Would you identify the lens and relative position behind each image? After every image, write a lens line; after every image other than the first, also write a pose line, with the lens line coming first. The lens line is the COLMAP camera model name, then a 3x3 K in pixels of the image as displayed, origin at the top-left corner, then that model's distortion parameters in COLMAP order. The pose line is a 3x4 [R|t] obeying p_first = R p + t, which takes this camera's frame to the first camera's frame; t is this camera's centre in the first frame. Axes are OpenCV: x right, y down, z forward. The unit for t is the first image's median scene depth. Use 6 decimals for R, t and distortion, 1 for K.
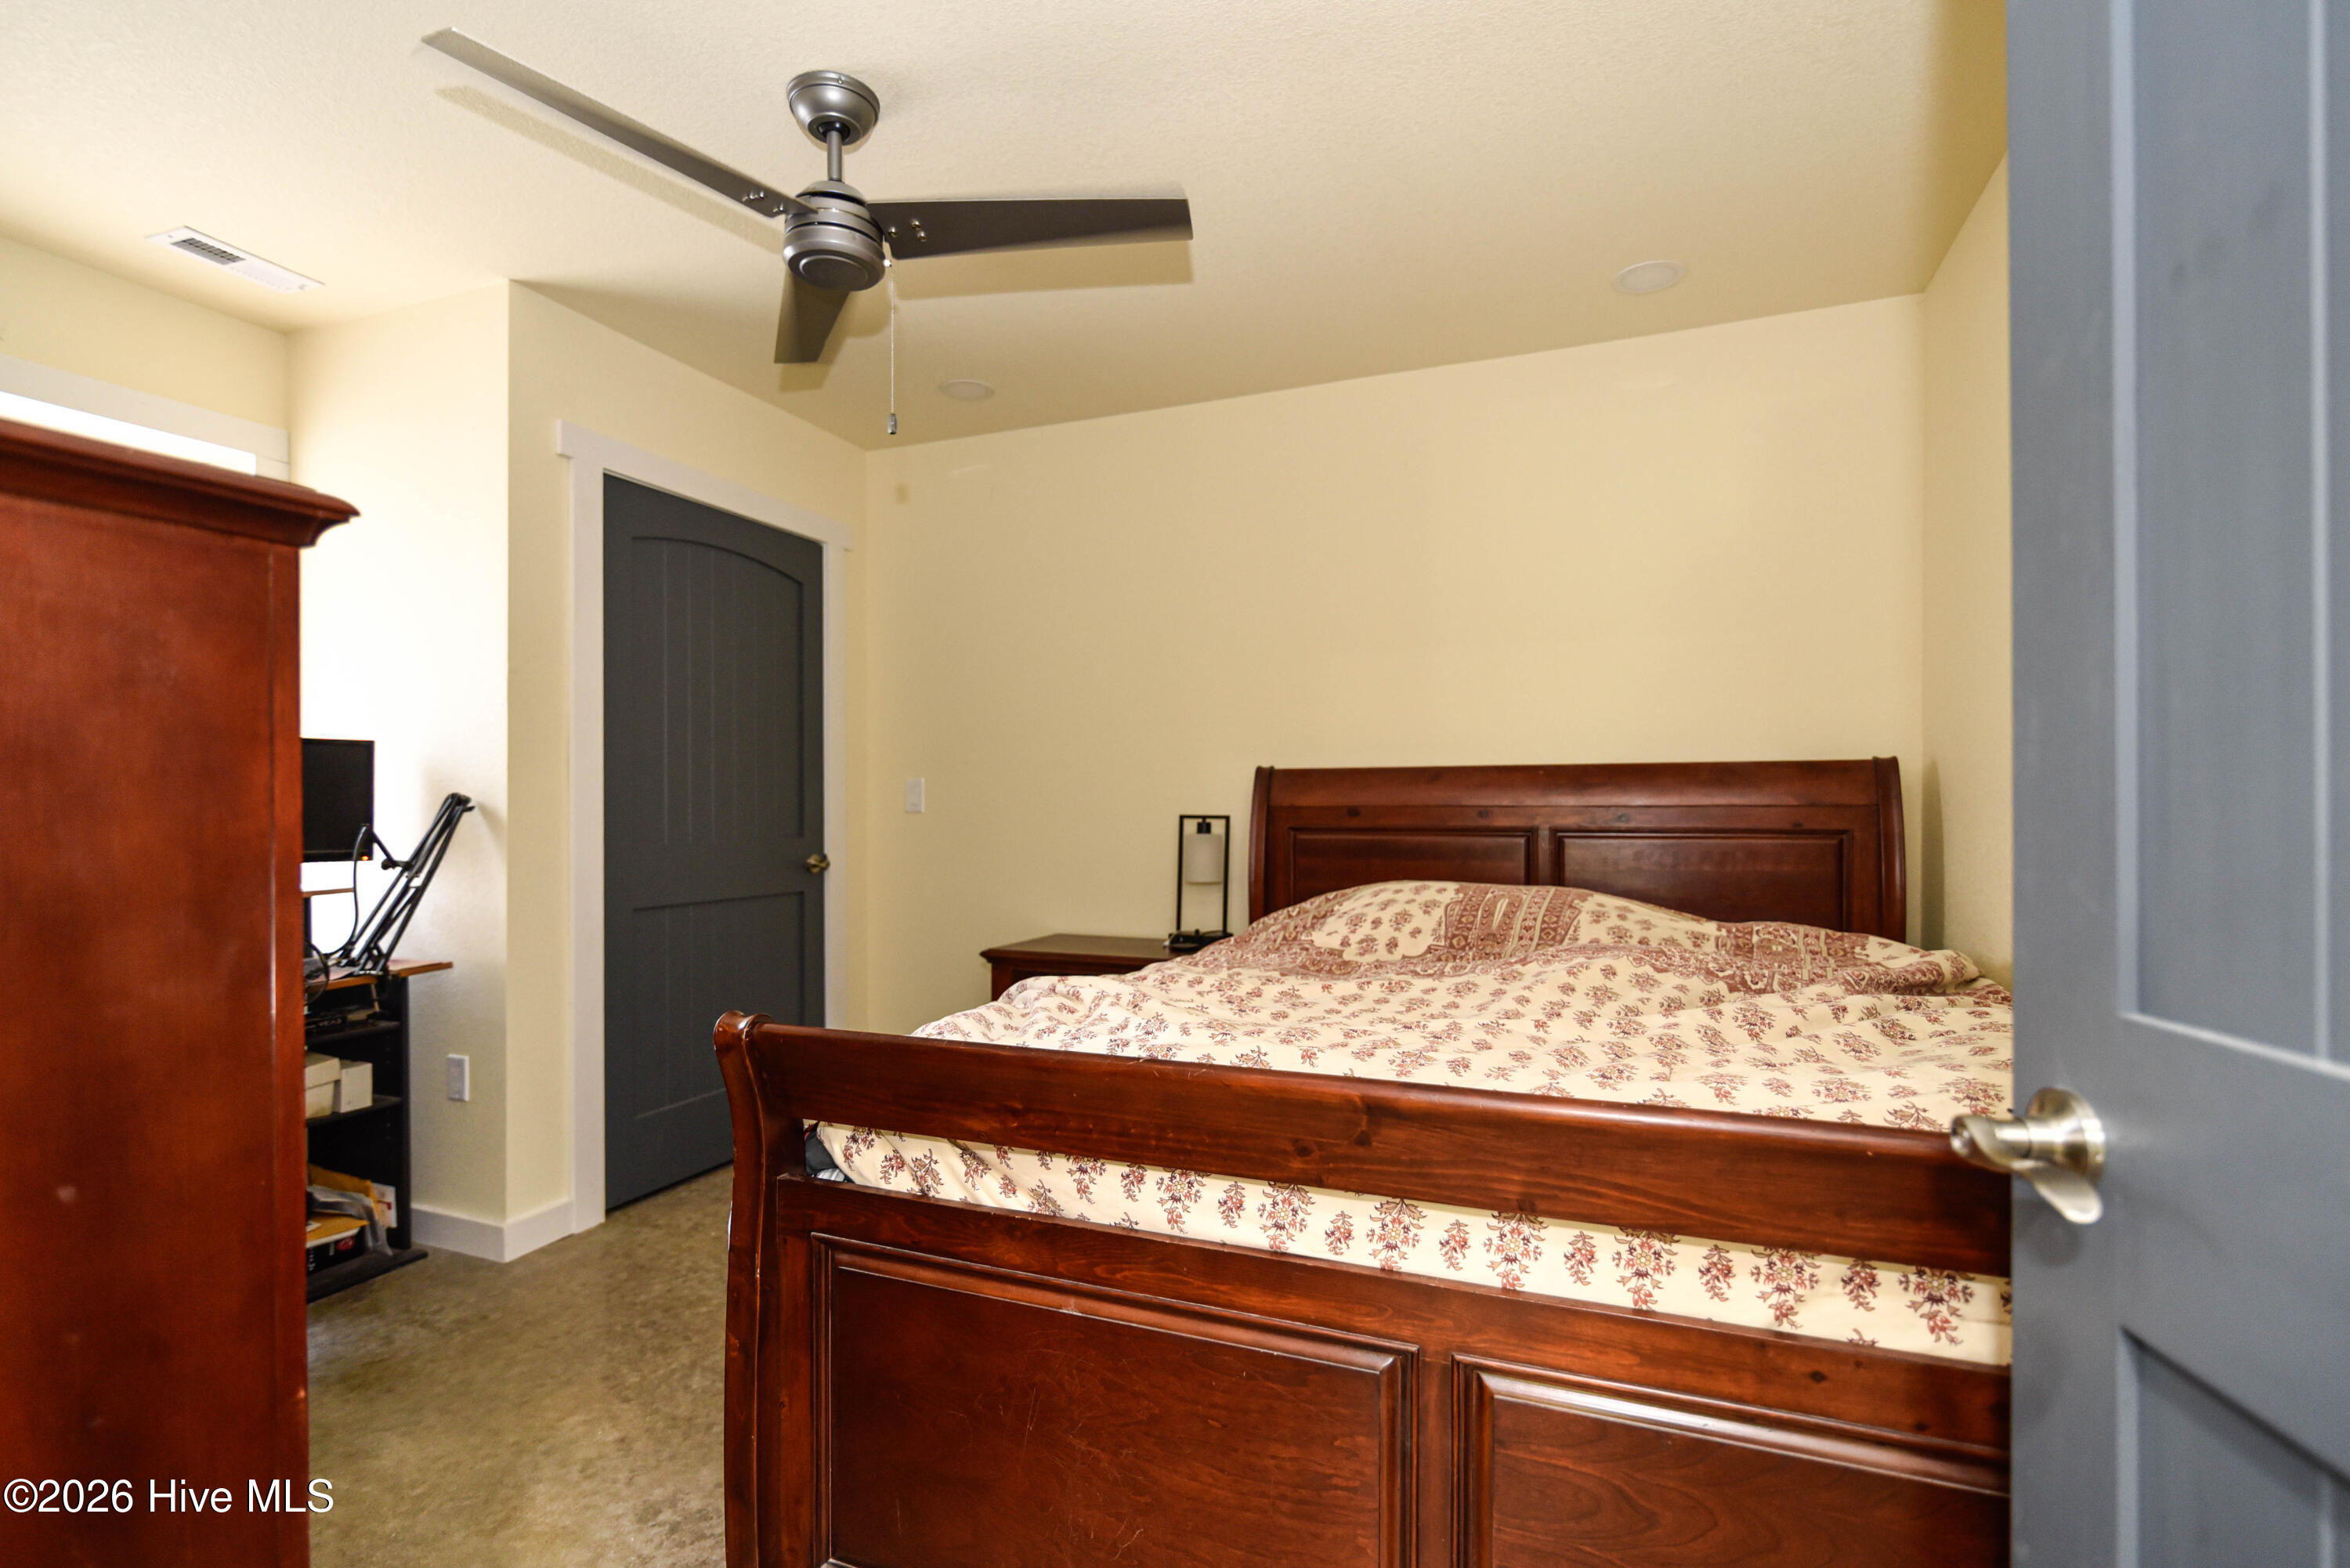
lens RADIAL K [[1078.2, 0, 1164.7], [0, 1078.2, 797.3], [0, 0, 1]] dist [-0.004996, 0.001751]
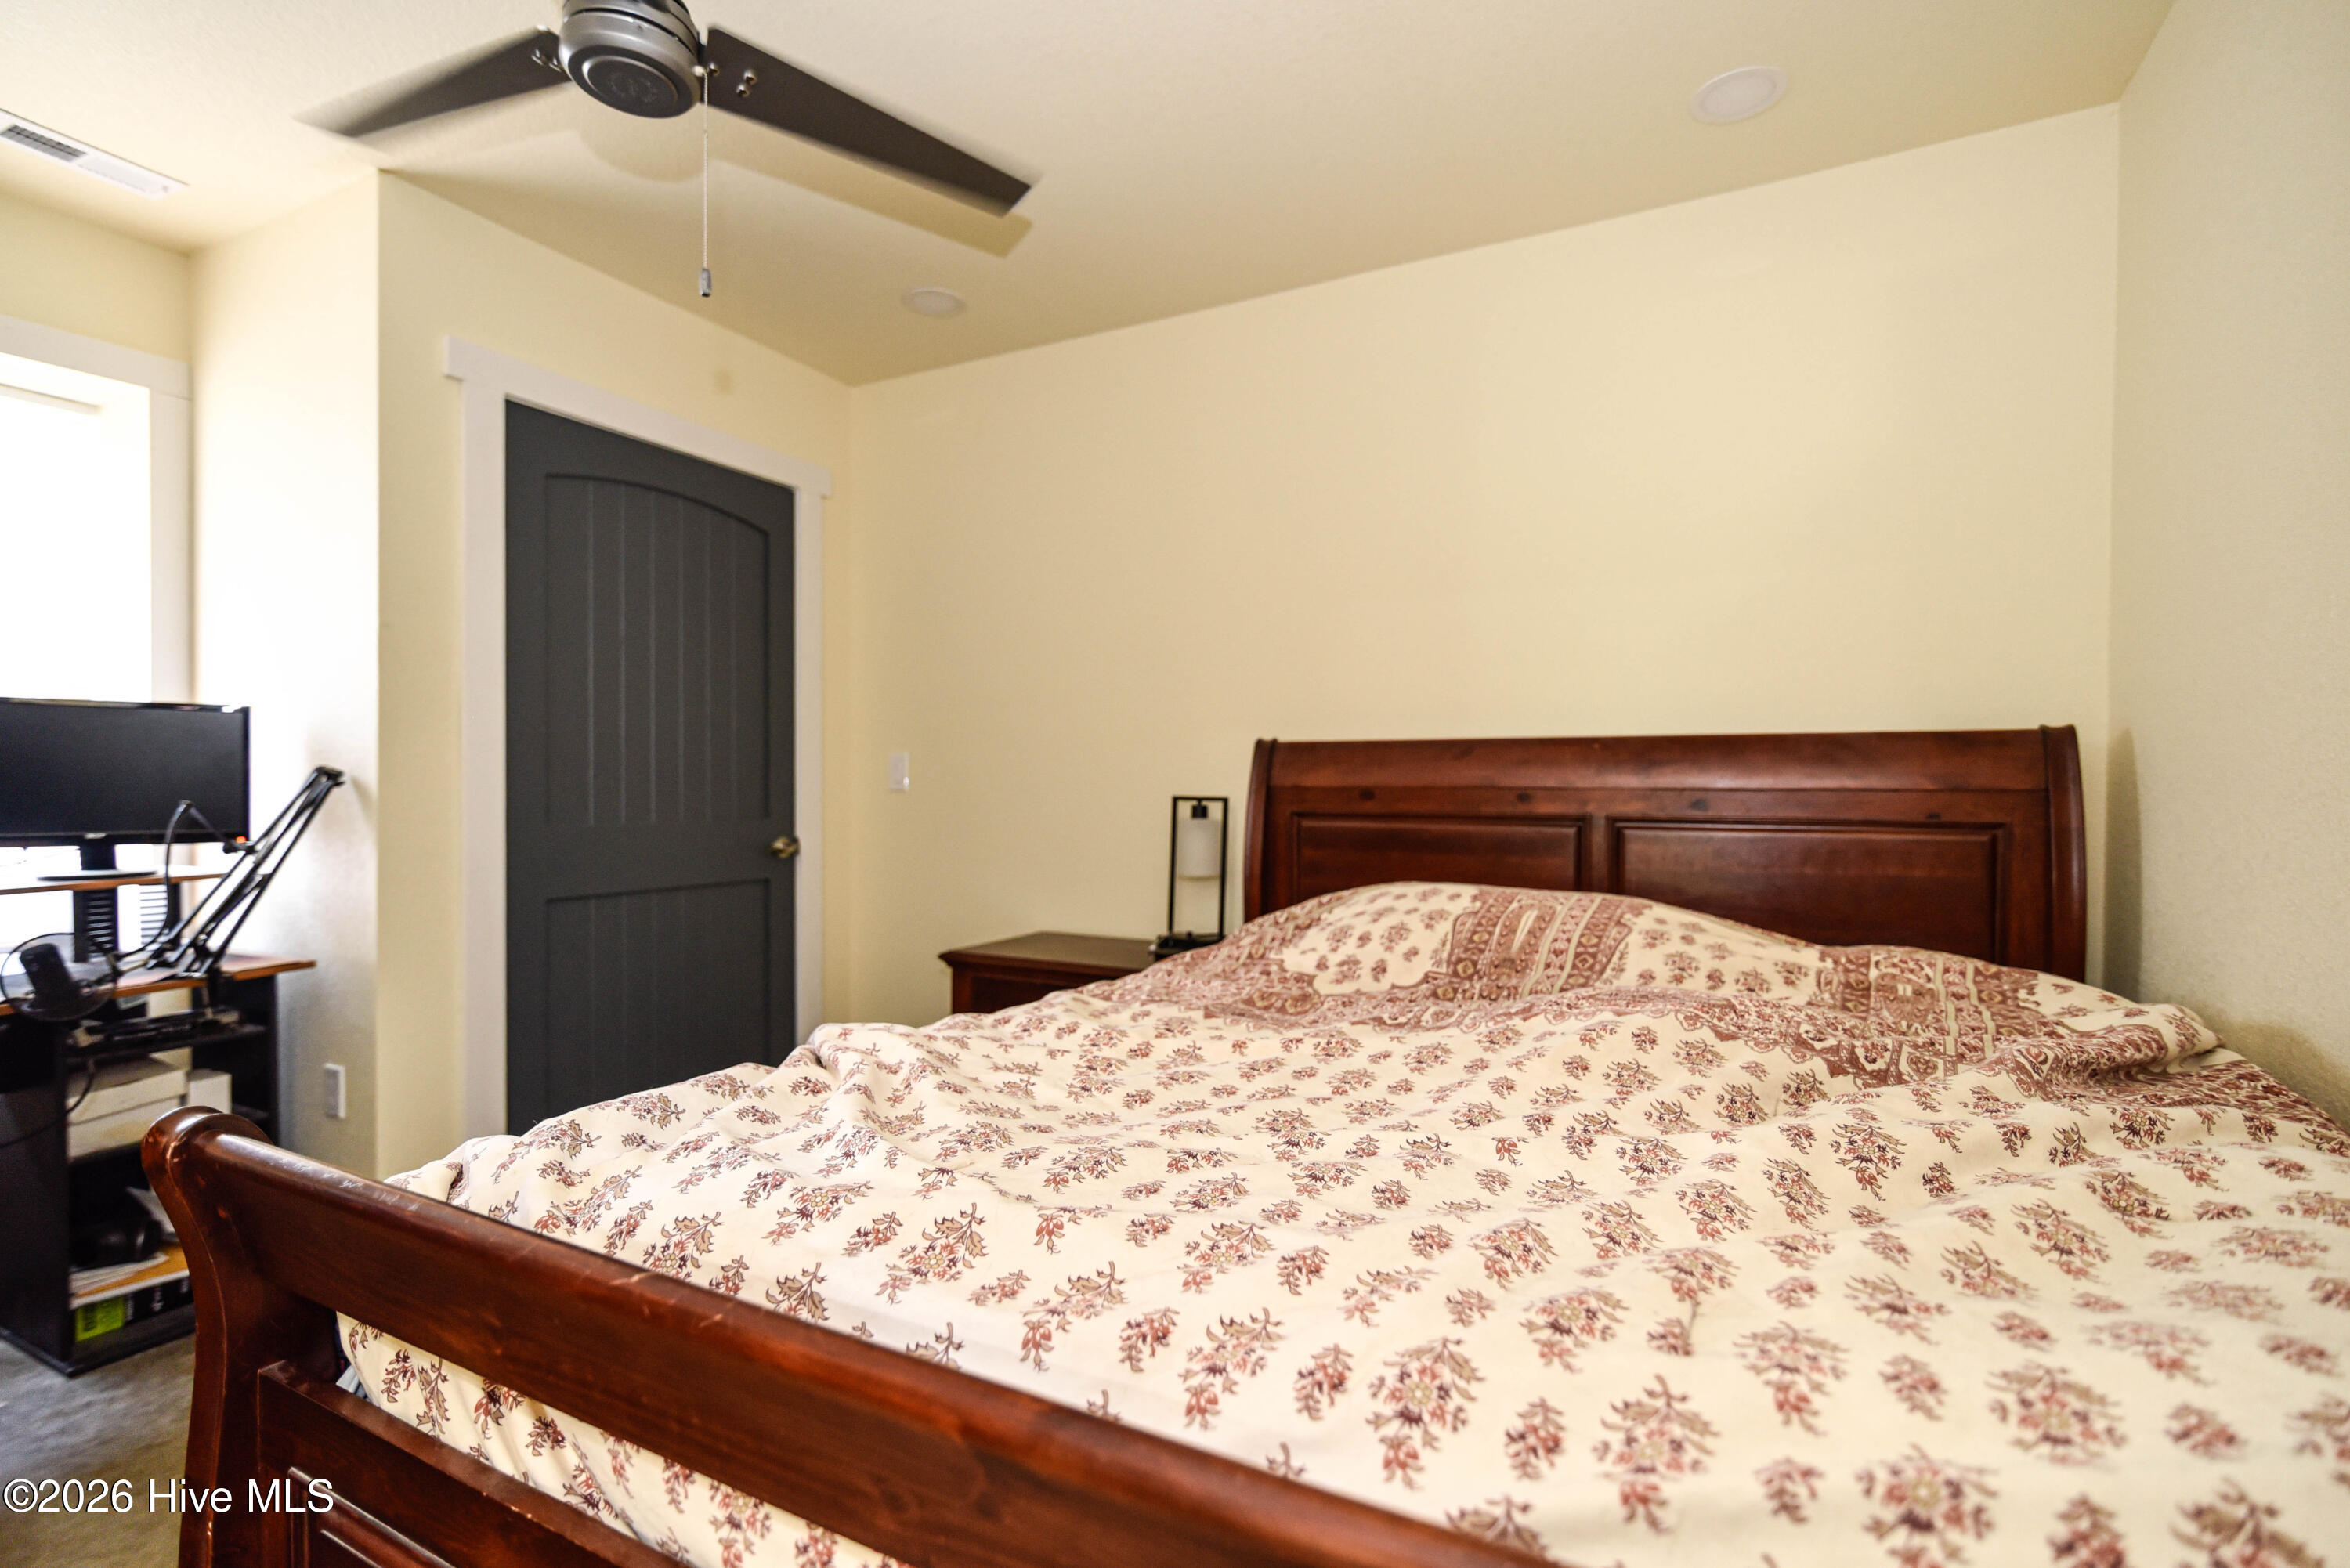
lens RADIAL K [[1078.2, 0, 1192.4], [0, 1078.2, 785.5], [0, 0, 1]] dist [-0.004996, 0.001751]
pose [[0.997907, 0.006300, -0.064365, 0.103244], [-0.005747, 0.999945, 0.008775, 0.000399], [0.064417, -0.008387, 0.997888, 0.187504]]
